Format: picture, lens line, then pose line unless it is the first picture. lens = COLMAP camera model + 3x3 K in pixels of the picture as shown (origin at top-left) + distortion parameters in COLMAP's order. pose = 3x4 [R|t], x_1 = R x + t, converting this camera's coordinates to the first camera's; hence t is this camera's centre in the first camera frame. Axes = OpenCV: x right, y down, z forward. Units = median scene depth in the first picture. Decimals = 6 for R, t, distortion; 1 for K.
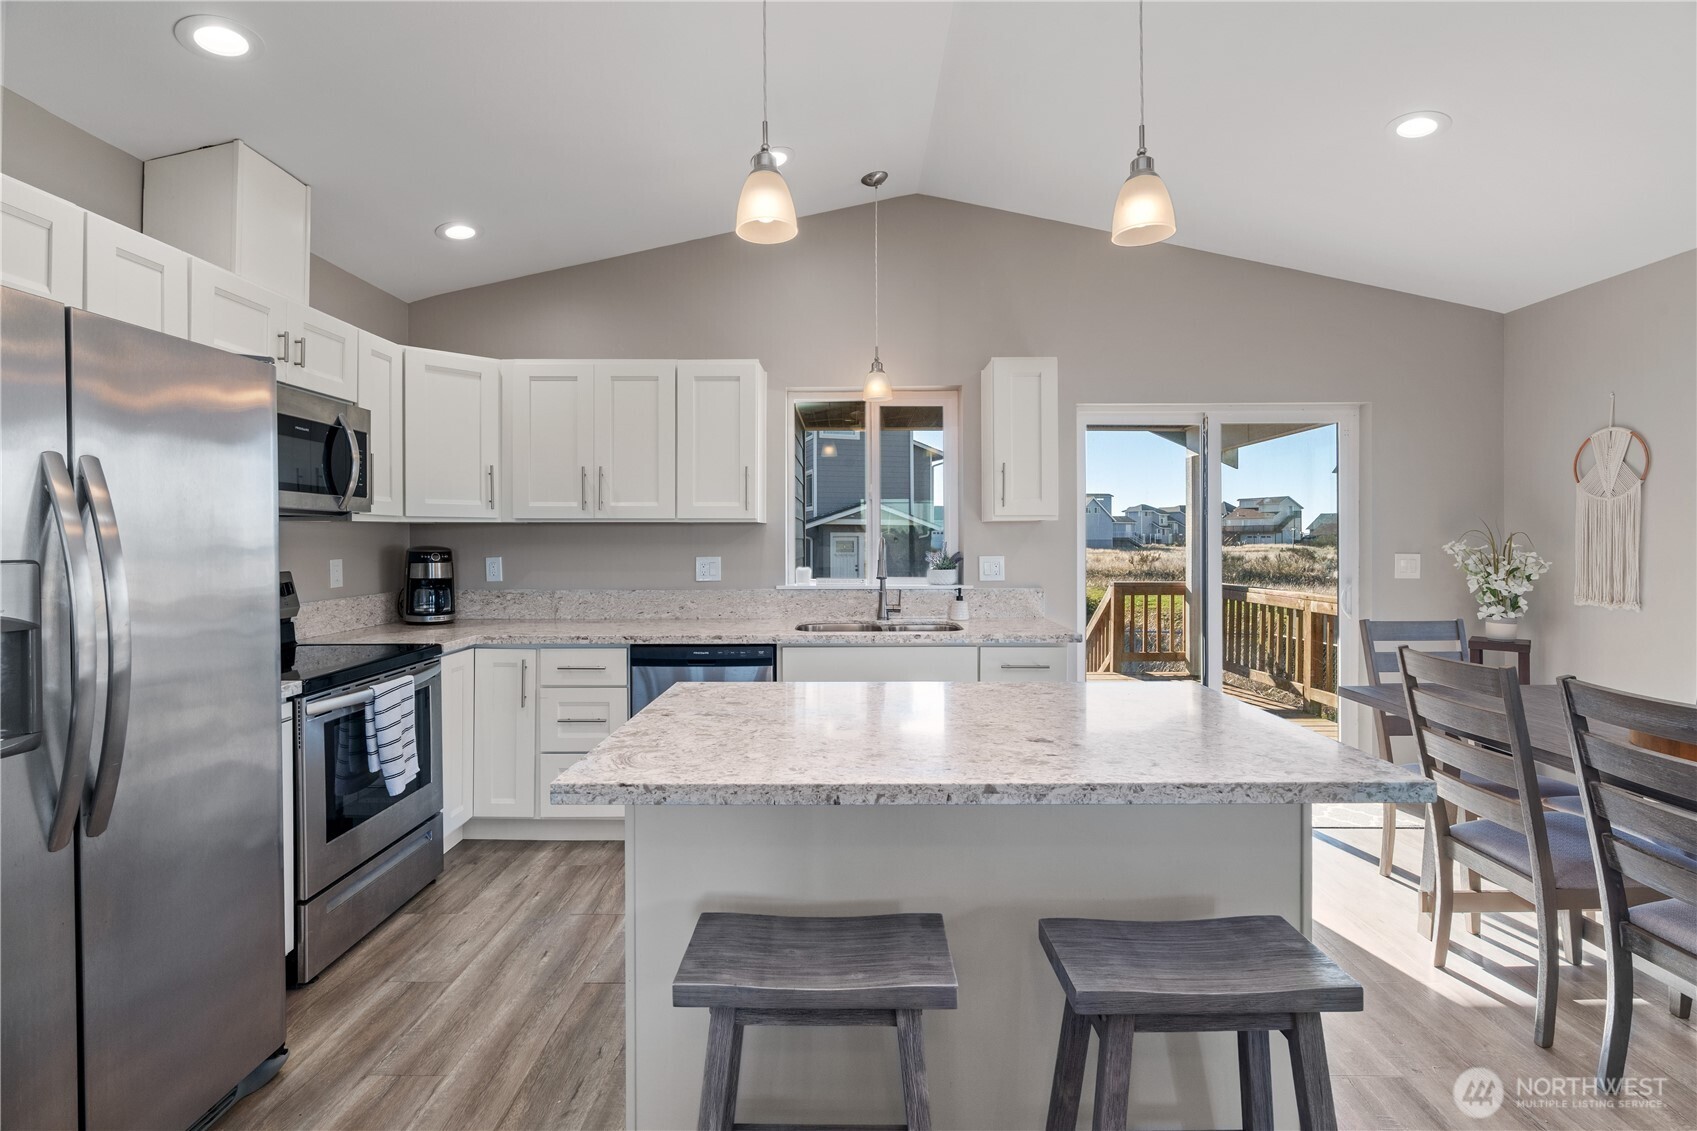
lens RADIAL K [[766.9, 0, 857.9], [0, 766.9, 546.4], [0, 0, 1]] dist [-0.009125, -0.000006]
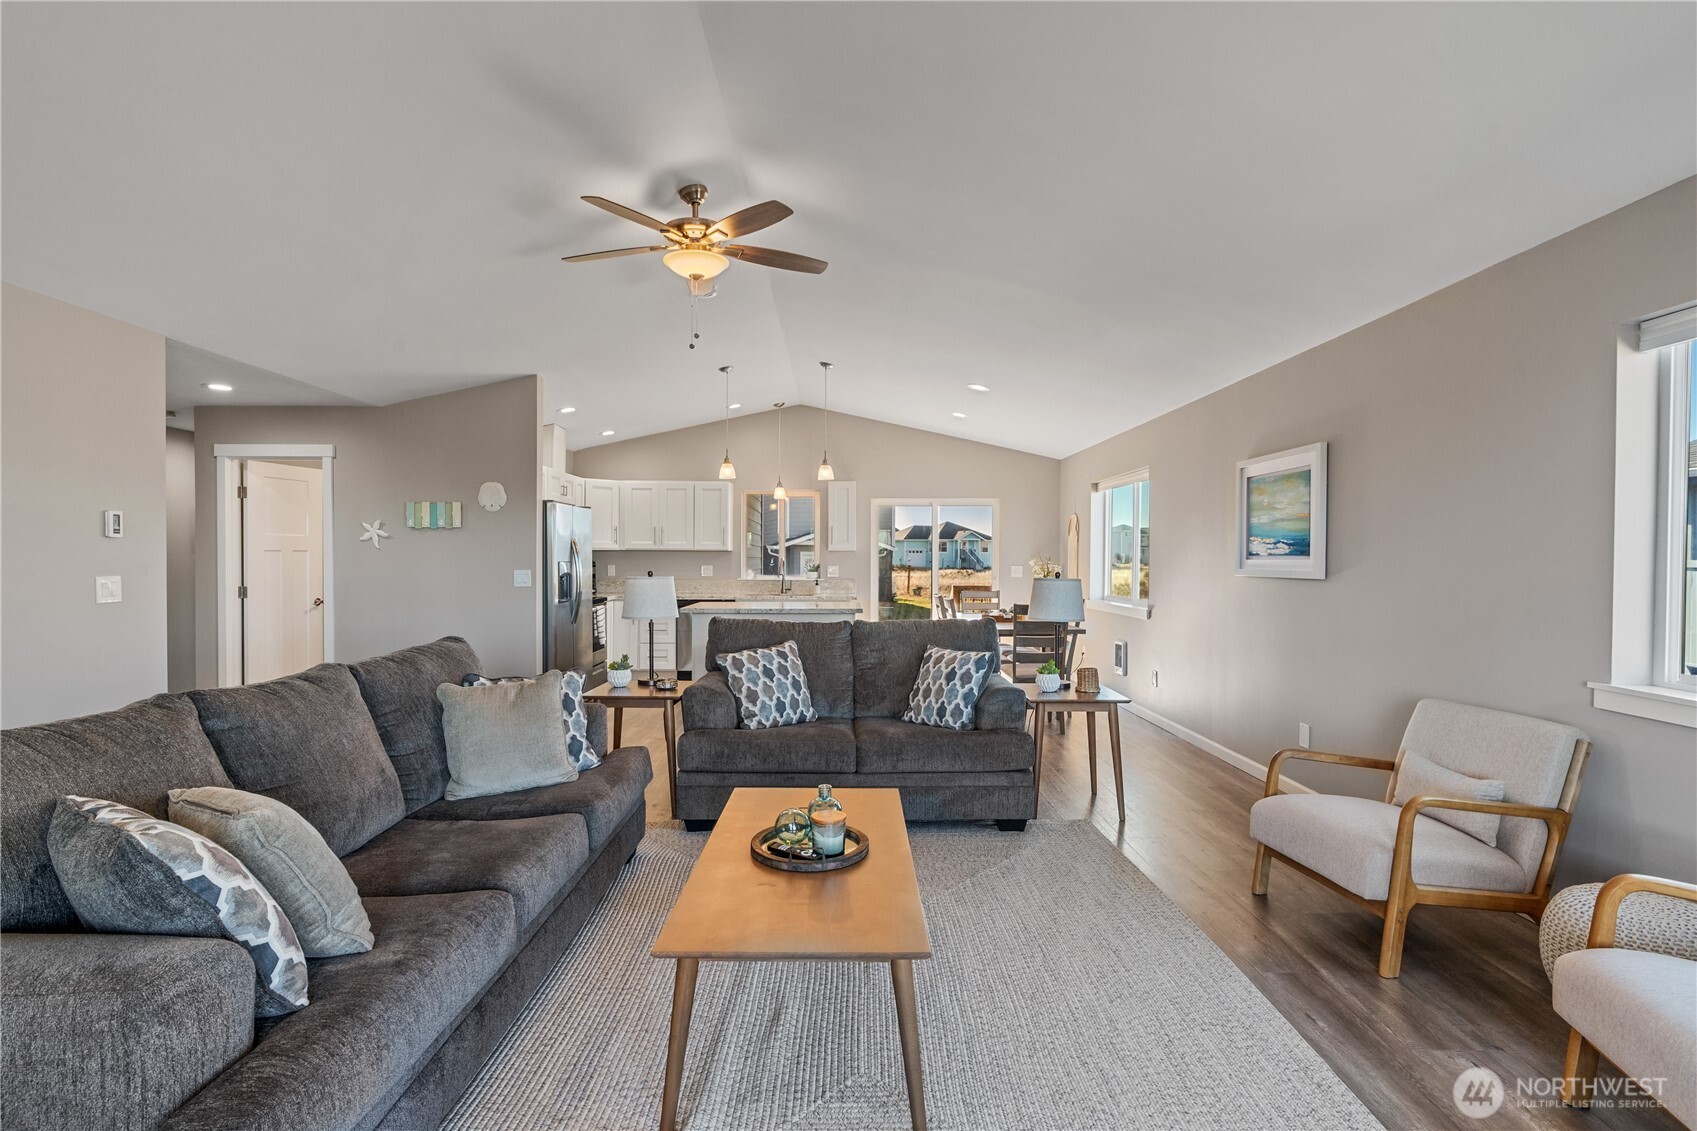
lens RADIAL K [[768.1, 0, 848.5], [0, 768.1, 565.5], [0, 0, 1]] dist [-0.002132, 0.000587]
pose [[0.999944, 0.005305, 0.009169, 0.207924], [-0.005311, 0.999986, 0.000615, 0.009873], [-0.009165, -0.000663, 0.999958, -1.307360]]
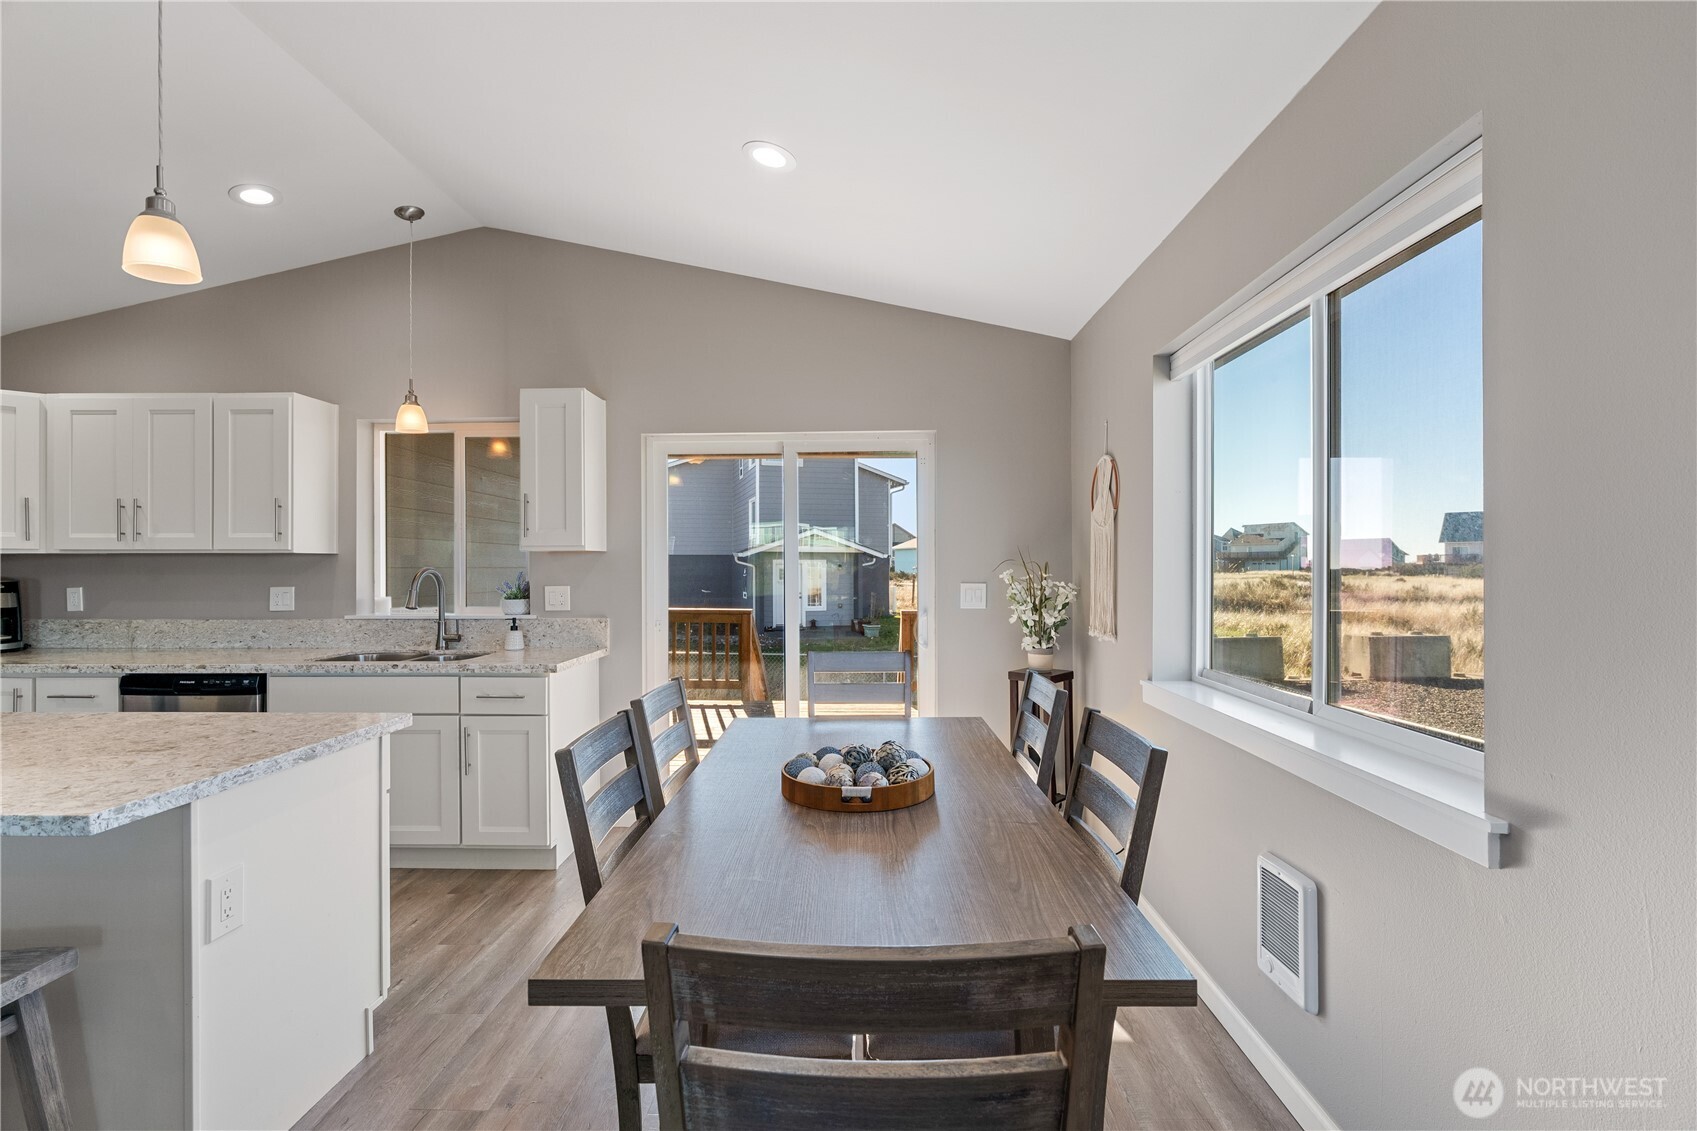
lens RADIAL K [[768.1, 0, 848.5], [0, 768.1, 565.5], [0, 0, 1]] dist [-0.002132, 0.000587]
pose [[0.999812, -0.001383, -0.019359, 0.596915], [0.001181, 0.999945, -0.010449, -0.003263], [0.019372, 0.010424, 0.999758, 0.000914]]
